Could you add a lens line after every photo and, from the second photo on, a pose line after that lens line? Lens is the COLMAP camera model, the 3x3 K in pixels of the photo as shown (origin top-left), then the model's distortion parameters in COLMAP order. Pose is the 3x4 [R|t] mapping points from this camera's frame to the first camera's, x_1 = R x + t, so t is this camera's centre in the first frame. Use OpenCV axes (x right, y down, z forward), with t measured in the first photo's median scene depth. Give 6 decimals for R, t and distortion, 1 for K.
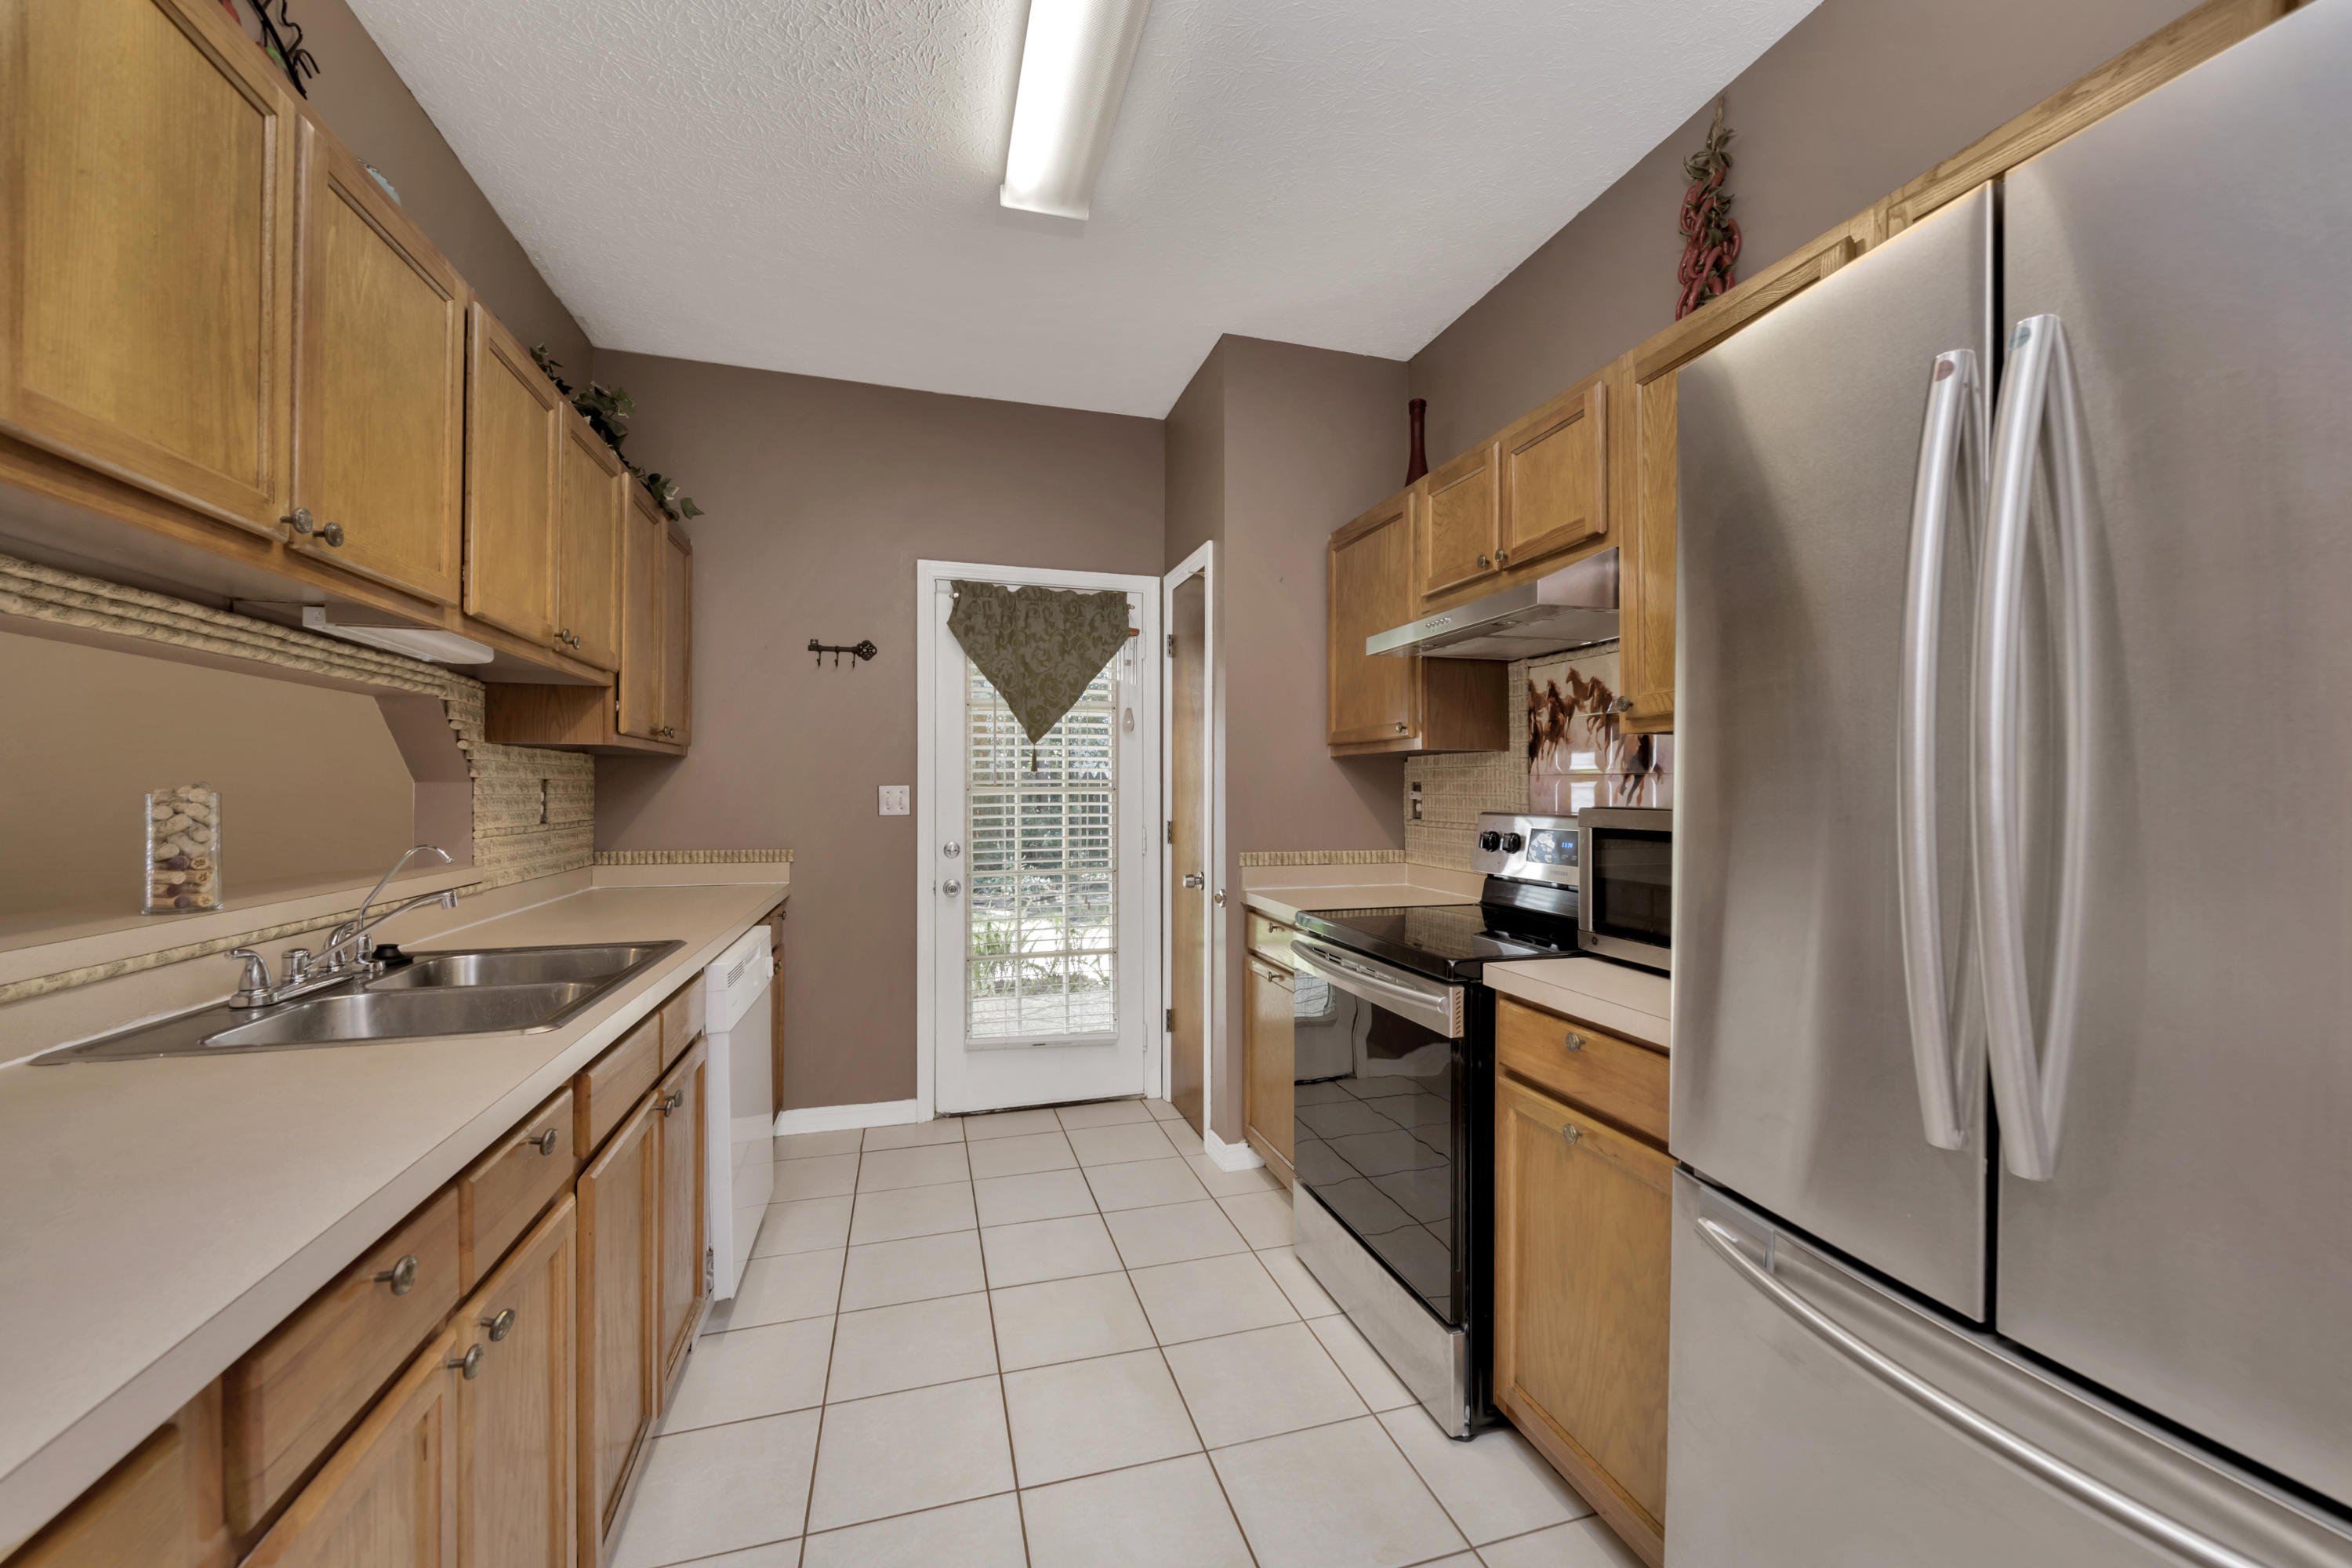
lens RADIAL K [[906.3, 0, 1176.0], [0, 906.3, 784.0], [0, 0, 1]] dist [-0.000054, -0.002343]
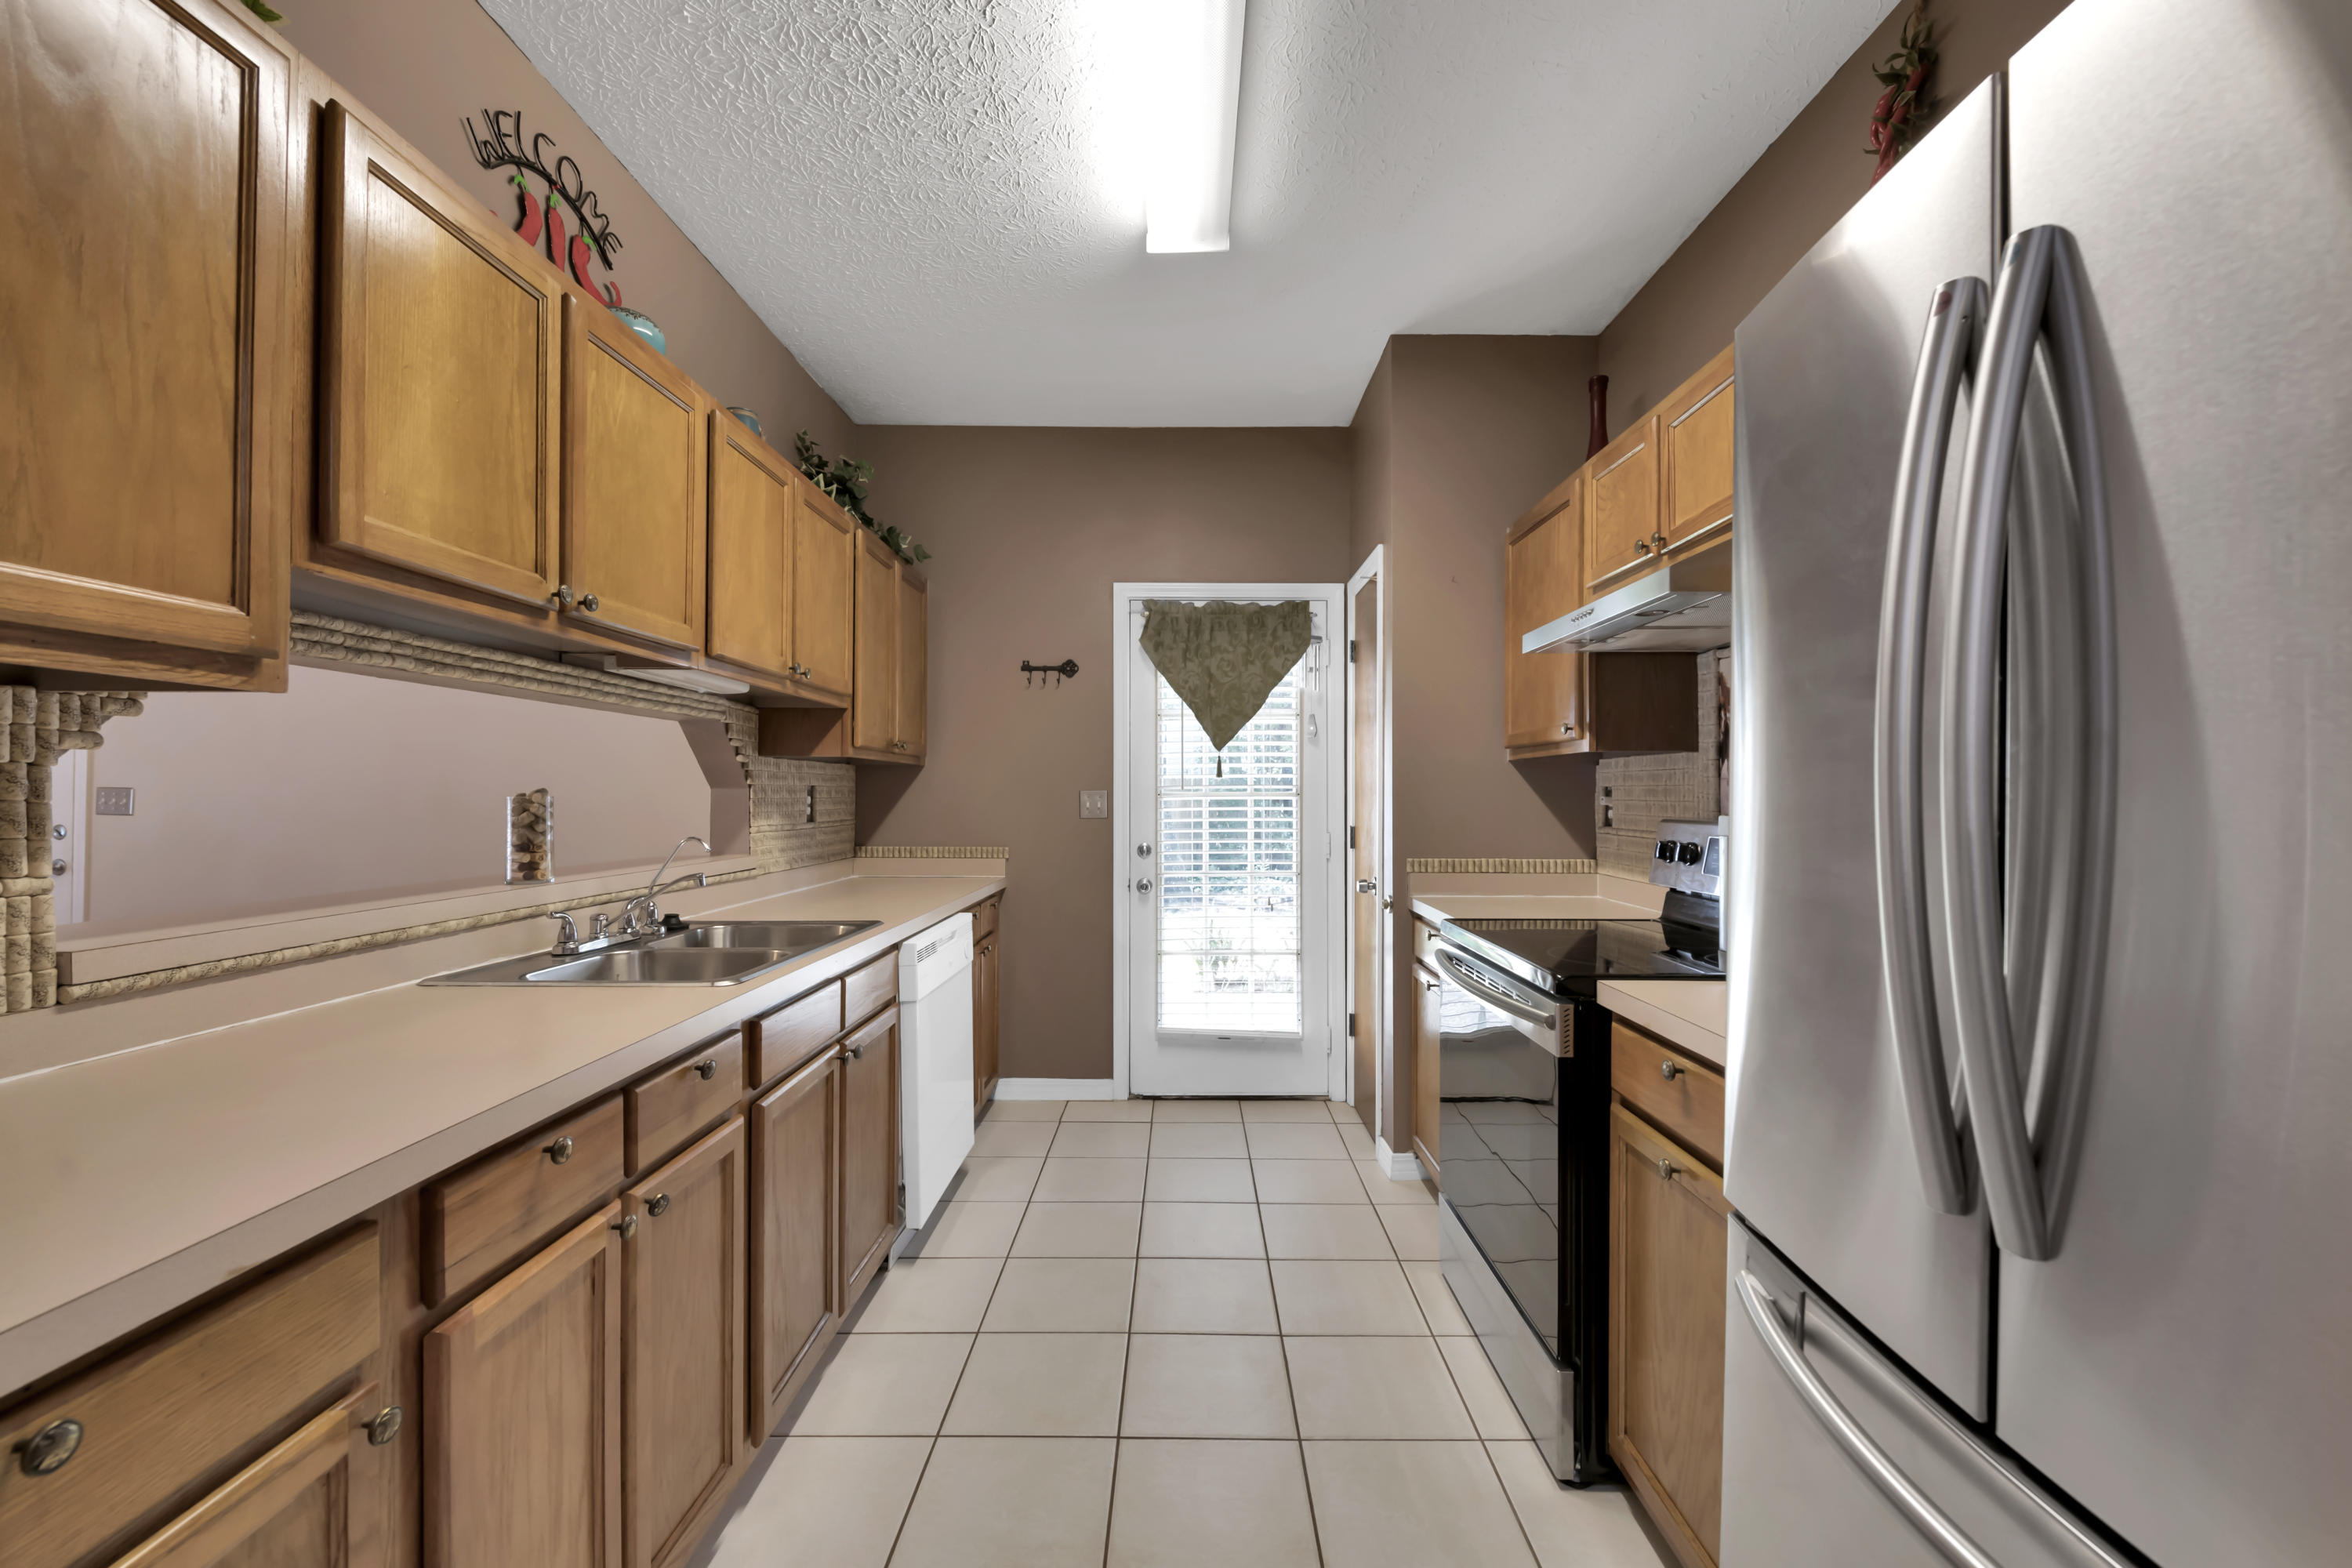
lens RADIAL K [[892.6, 0, 1176.5], [0, 892.6, 788.4], [0, 0, 1]] dist [-0.000578, -0.000111]
pose [[0.956688, -0.001415, -0.291112, 0.131473], [0.001012, 0.999998, -0.001534, 0.000772], [0.291114, 0.001173, 0.956688, -0.004416]]
